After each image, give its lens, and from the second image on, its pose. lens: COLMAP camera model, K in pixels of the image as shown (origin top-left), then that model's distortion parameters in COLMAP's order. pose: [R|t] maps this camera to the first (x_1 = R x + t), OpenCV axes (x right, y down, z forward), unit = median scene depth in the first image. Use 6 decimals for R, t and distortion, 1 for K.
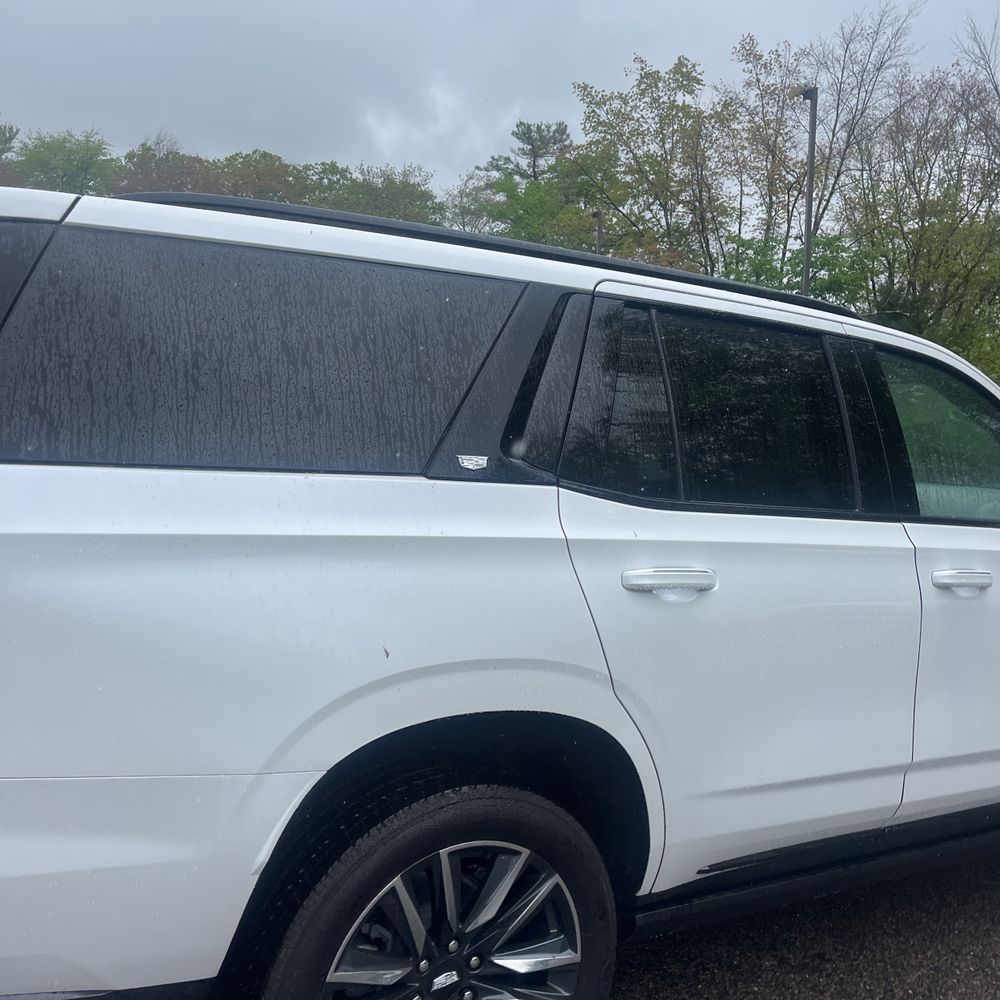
lens RADIAL K [[1001.0, 0, 485.2], [0, 1001.0, 504.4], [0, 0, 1]] dist [0.043292, -0.024016]
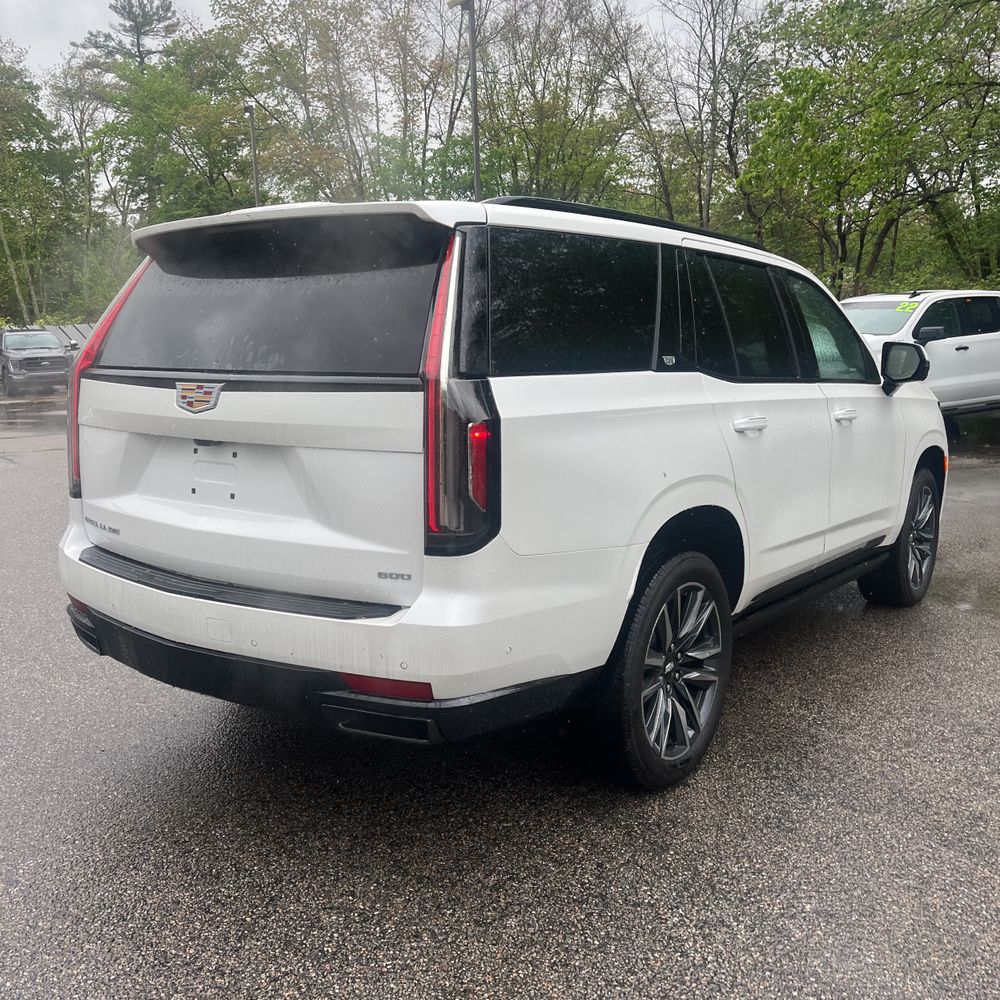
lens RADIAL K [[1001.0, 0, 485.2], [0, 1001.0, 504.4], [0, 0, 1]] dist [0.043292, -0.024016]
pose [[0.932163, -0.110071, 0.344901, -0.045152], [0.075113, 0.990732, 0.113173, -0.000837], [-0.354162, -0.079589, 0.931791, -0.022794]]
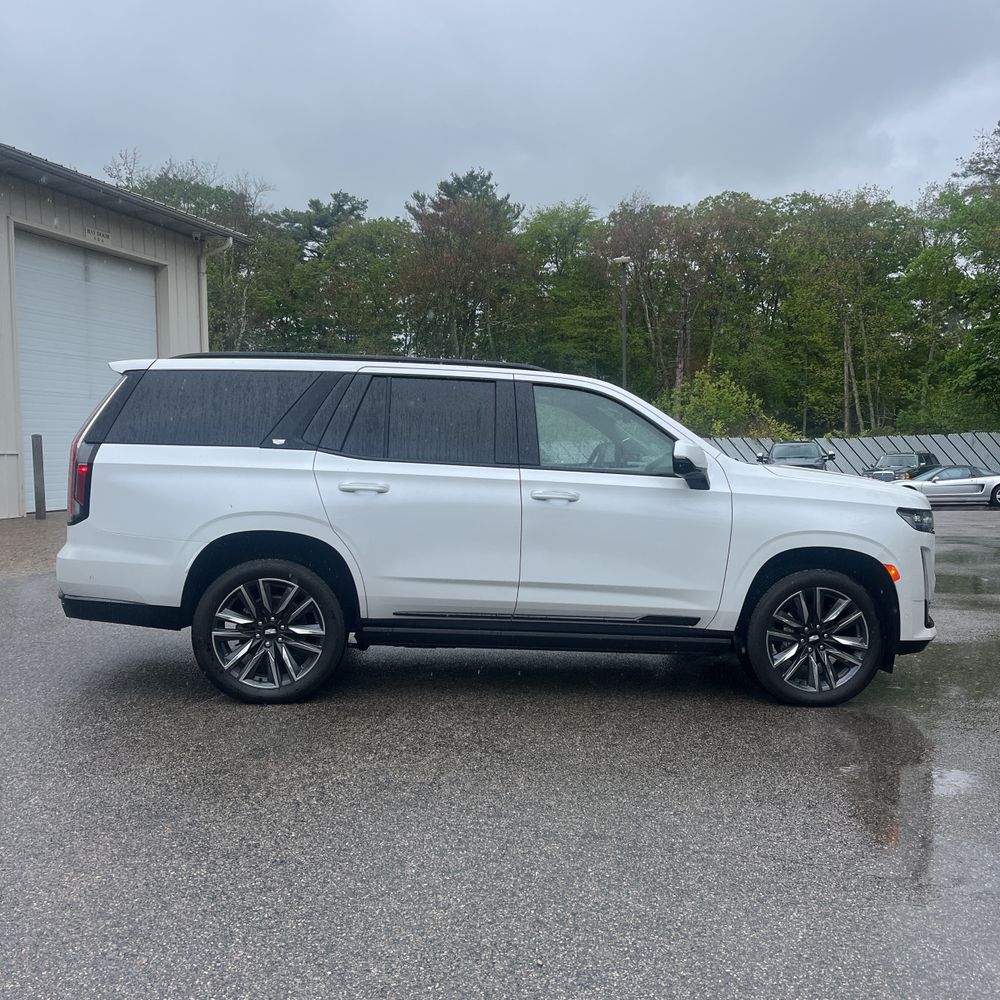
lens RADIAL K [[1011.5, 0, 516.1], [0, 1011.5, 514.3], [0, 0, 1]] dist [0.006851, 0.004015]
pose [[0.895663, -0.008518, -0.444652, 0.090455], [-0.001336, 0.999760, -0.021845, 0.010849], [0.444732, 0.020160, 0.895437, -0.059271]]
